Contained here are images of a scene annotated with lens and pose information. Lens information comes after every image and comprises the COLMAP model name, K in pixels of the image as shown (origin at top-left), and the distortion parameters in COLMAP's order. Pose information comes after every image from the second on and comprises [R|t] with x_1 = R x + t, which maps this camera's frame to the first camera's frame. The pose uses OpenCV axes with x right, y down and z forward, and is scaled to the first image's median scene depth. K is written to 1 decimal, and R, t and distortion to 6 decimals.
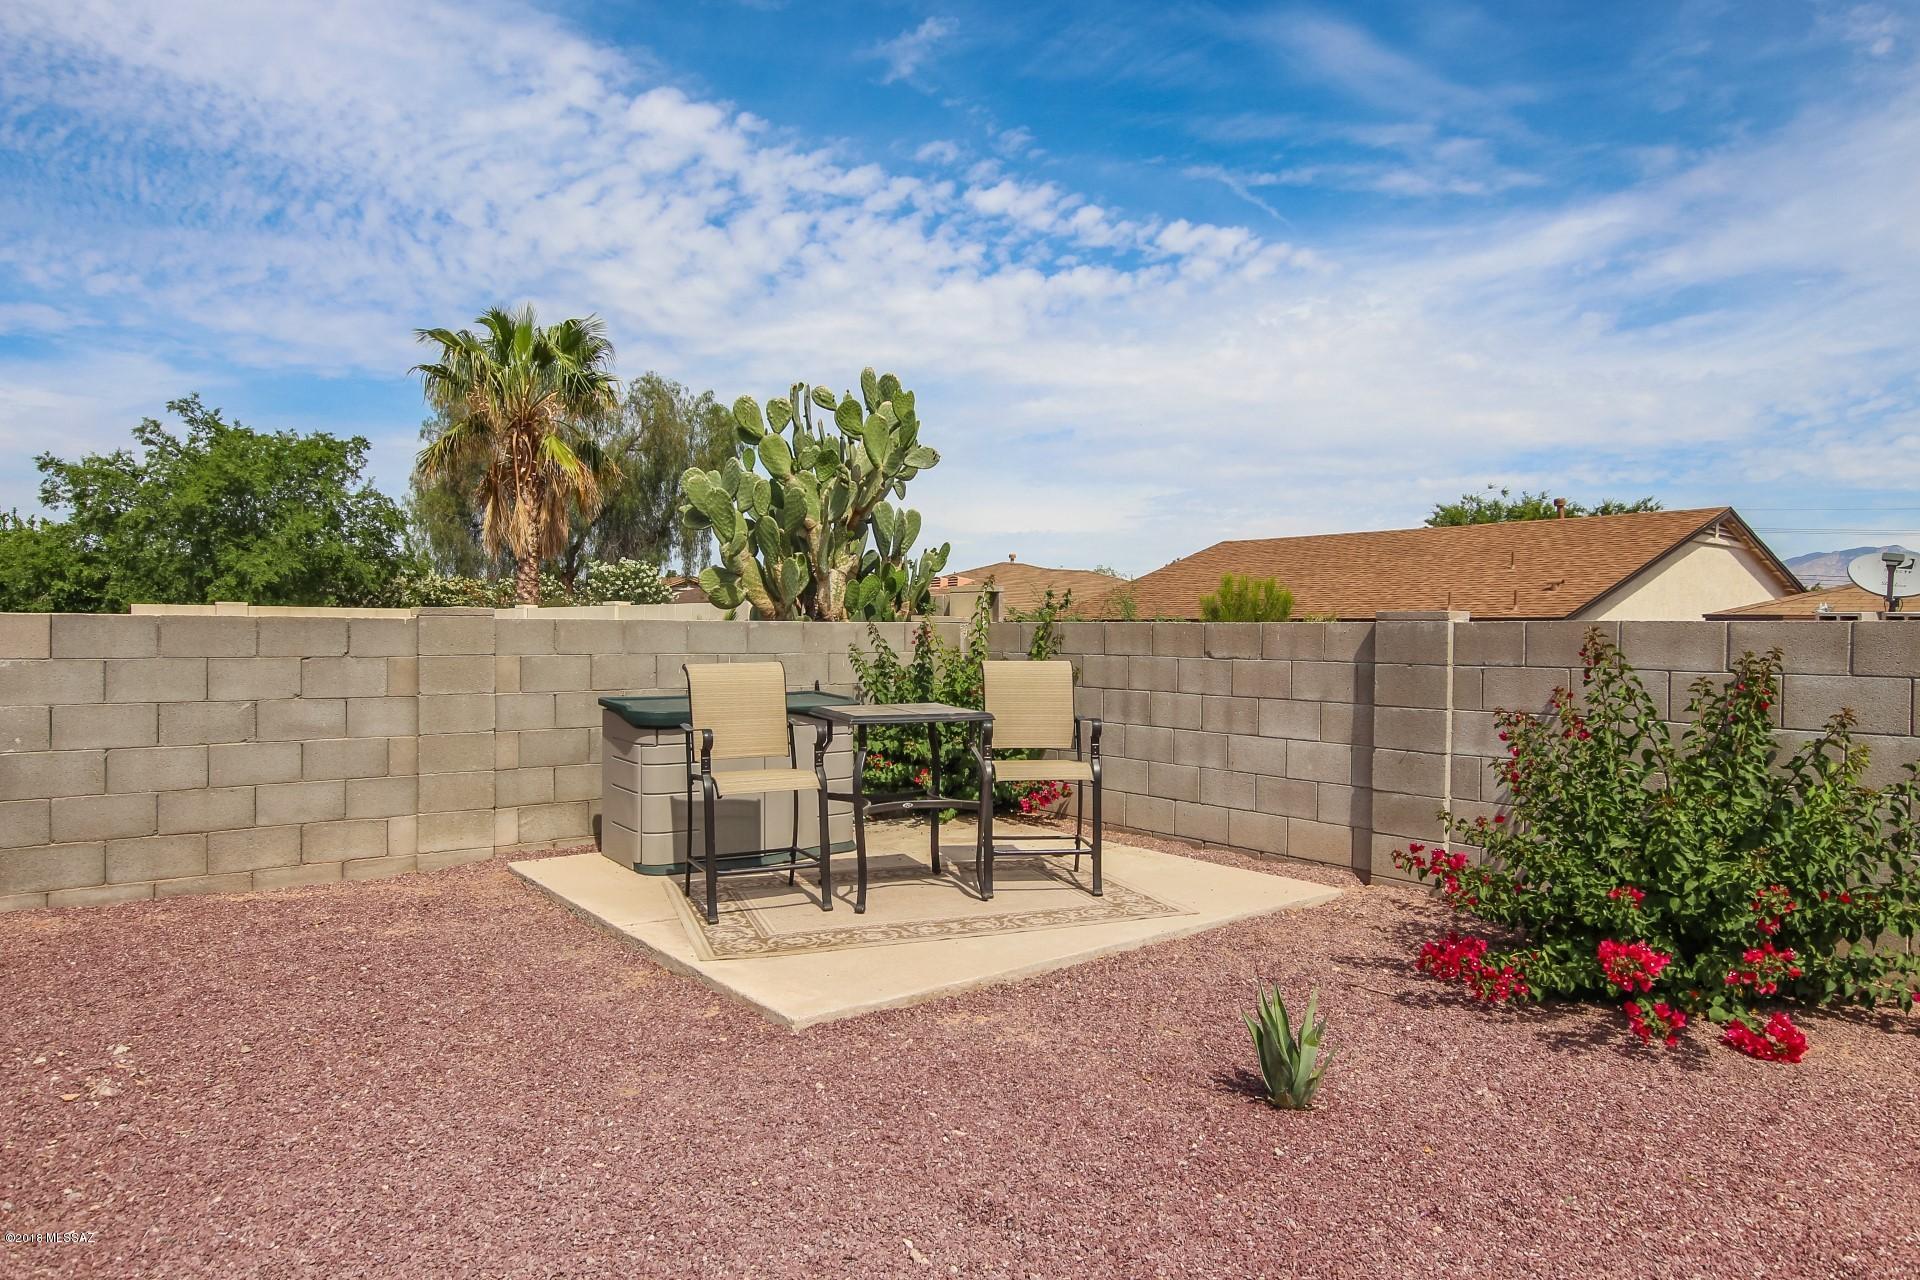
lens RADIAL K [[1133.3, 0, 960.0], [0, 1133.3, 640.0], [0, 0, 1]] dist [0.002475, 0.000762]
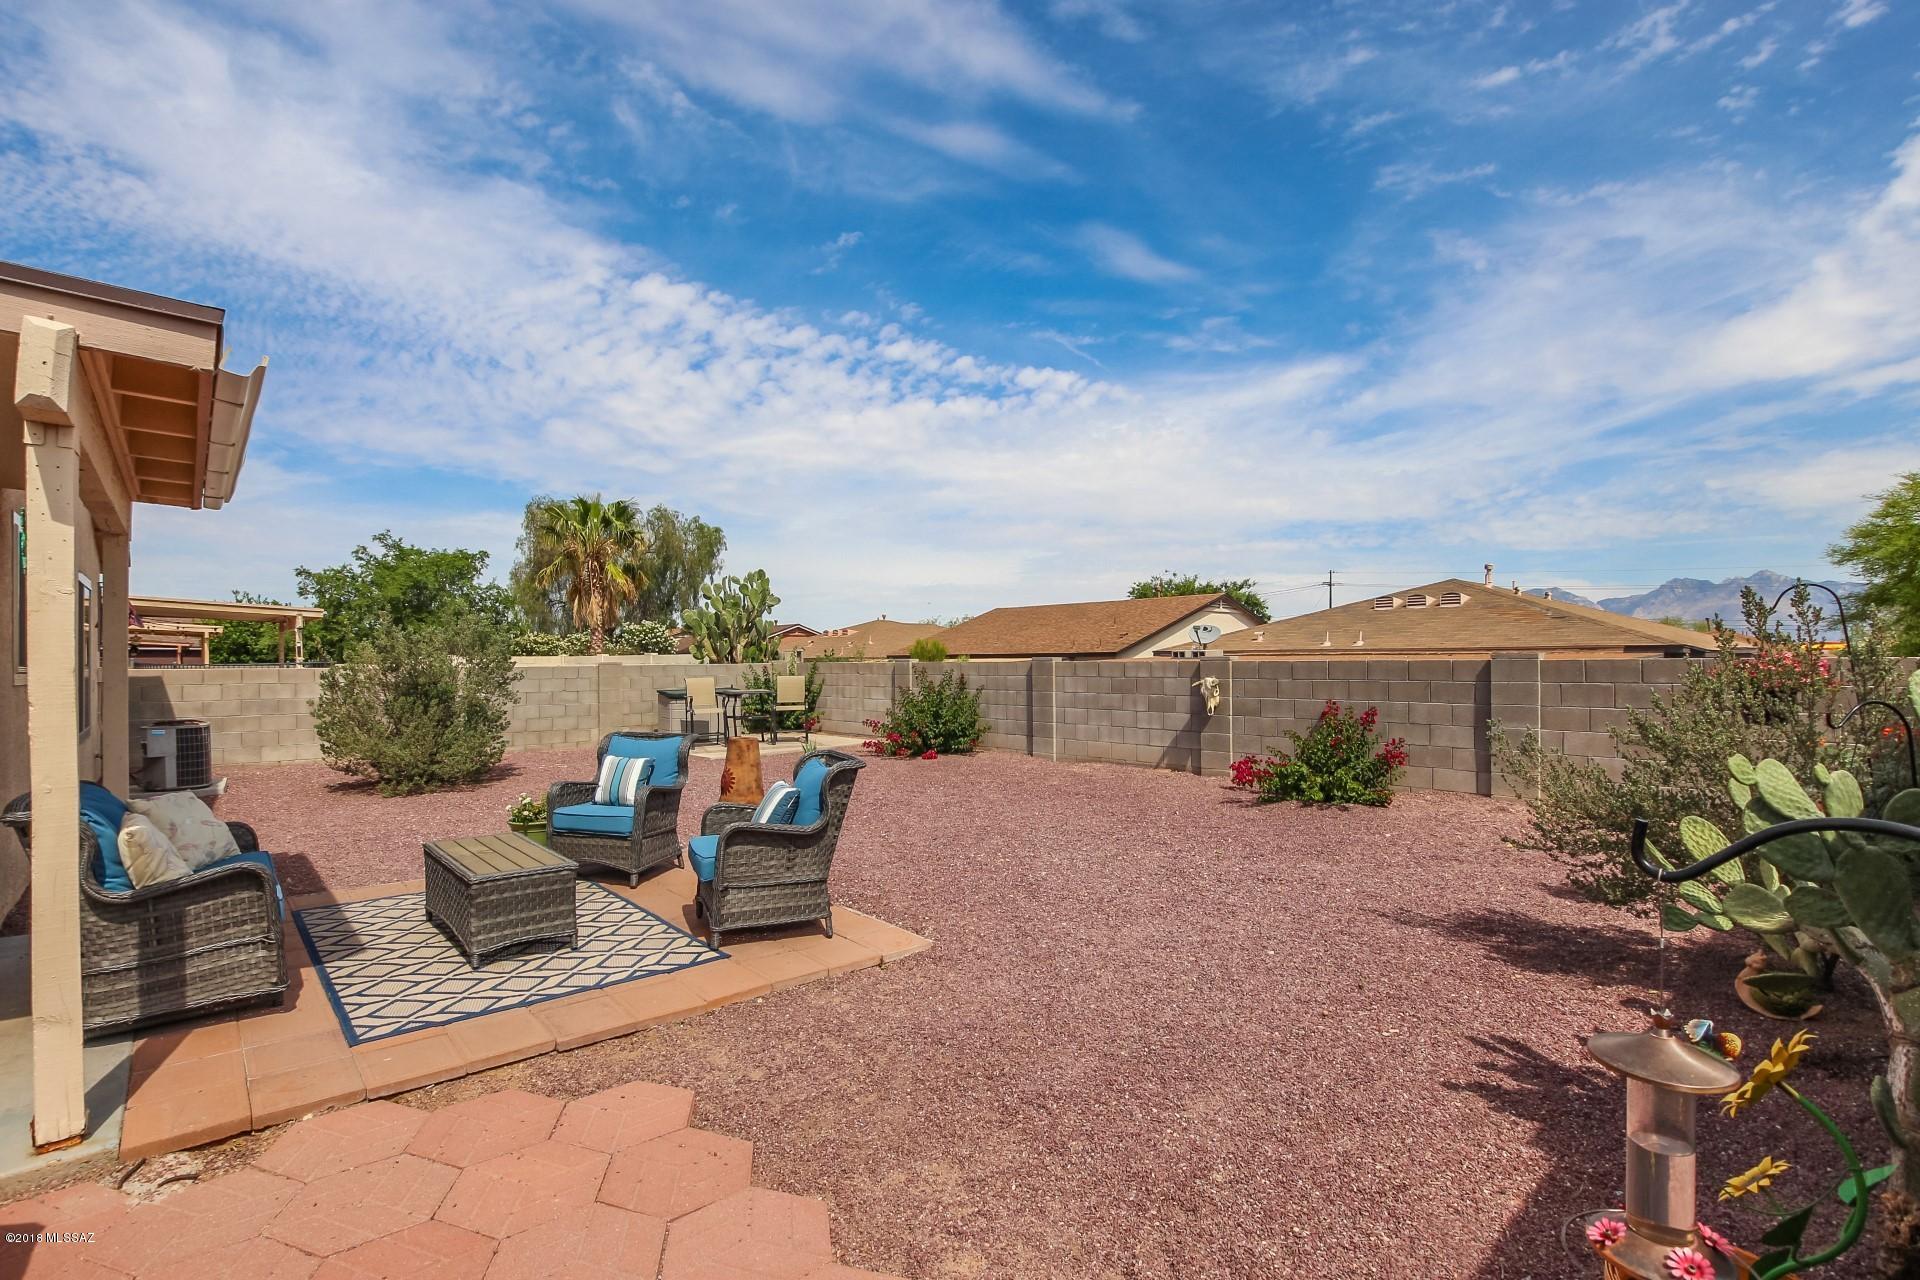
lens RADIAL K [[882.2, 0, 961.4], [0, 882.2, 671.9], [0, 0, 1]] dist [-0.013537, 0.000885]
pose [[0.997142, -0.015626, 0.073916, 0.023513], [0.014951, 0.999841, 0.009678, -0.000707], [-0.074056, -0.008546, 0.997217, -0.102558]]
